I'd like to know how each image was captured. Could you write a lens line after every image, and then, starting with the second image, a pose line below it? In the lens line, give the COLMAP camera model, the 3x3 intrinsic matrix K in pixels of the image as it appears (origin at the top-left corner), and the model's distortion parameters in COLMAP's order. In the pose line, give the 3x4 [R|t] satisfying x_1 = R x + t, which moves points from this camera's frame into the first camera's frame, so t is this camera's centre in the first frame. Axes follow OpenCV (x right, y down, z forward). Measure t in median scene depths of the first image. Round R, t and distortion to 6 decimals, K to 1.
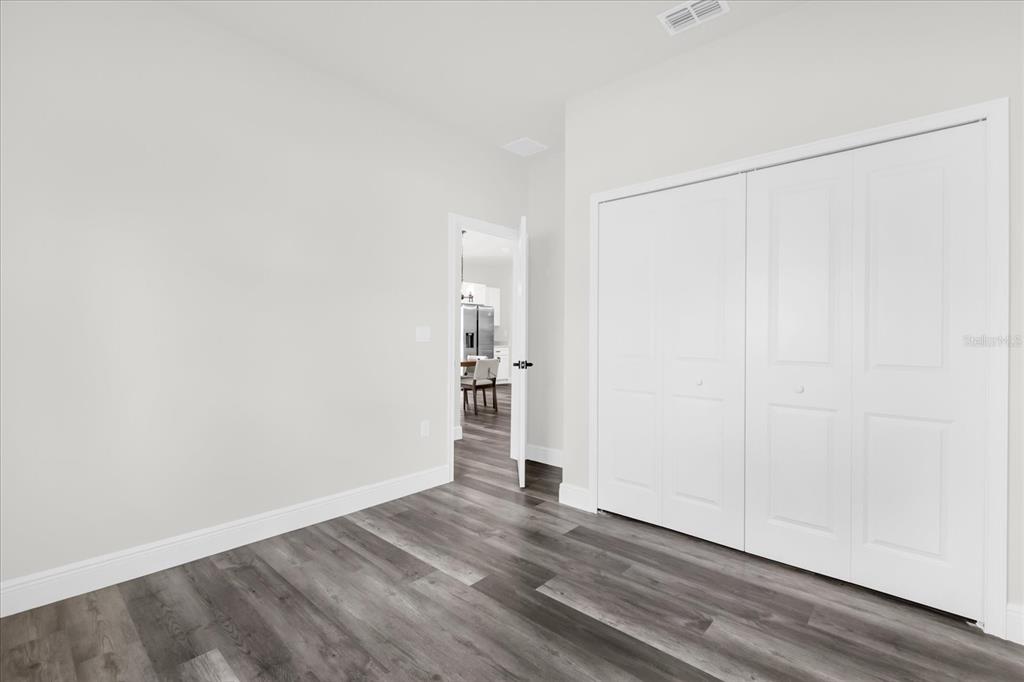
lens RADIAL K [[461.4, 0, 510.5], [0, 461.4, 336.9], [0, 0, 1]] dist [-0.004392, -0.002608]
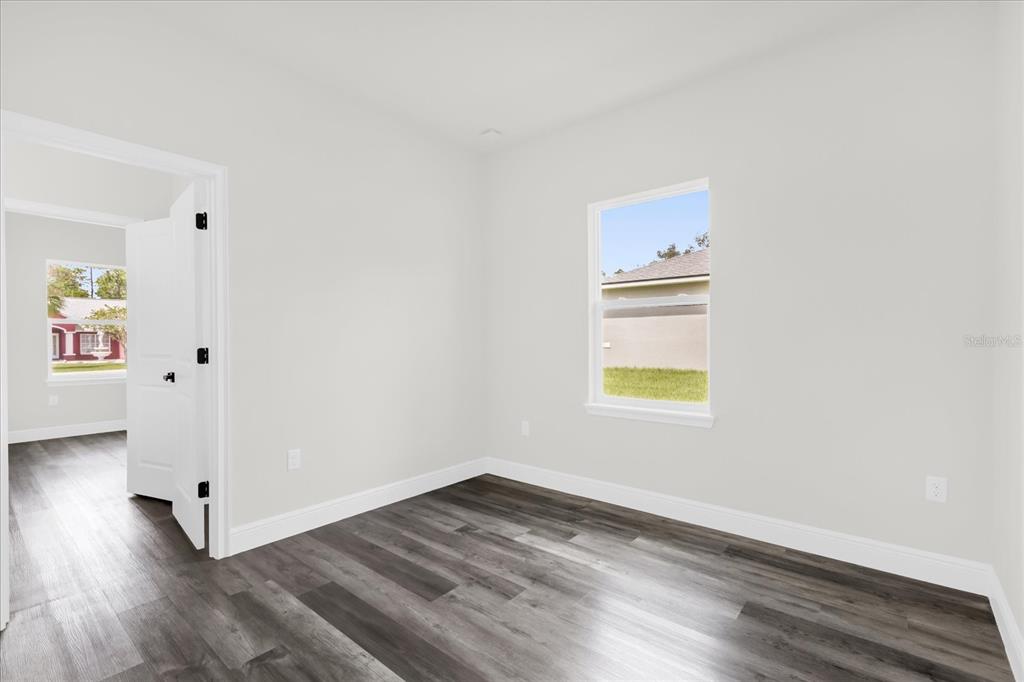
lens RADIAL K [[461.4, 0, 511.7], [0, 461.4, 340.9], [0, 0, 1]] dist [-0.004392, -0.002608]
pose [[-0.999281, -0.001971, -0.037855, -0.041483], [-0.002395, 0.999935, 0.011152, -0.018798], [0.037831, 0.011235, -0.999221, 2.020648]]
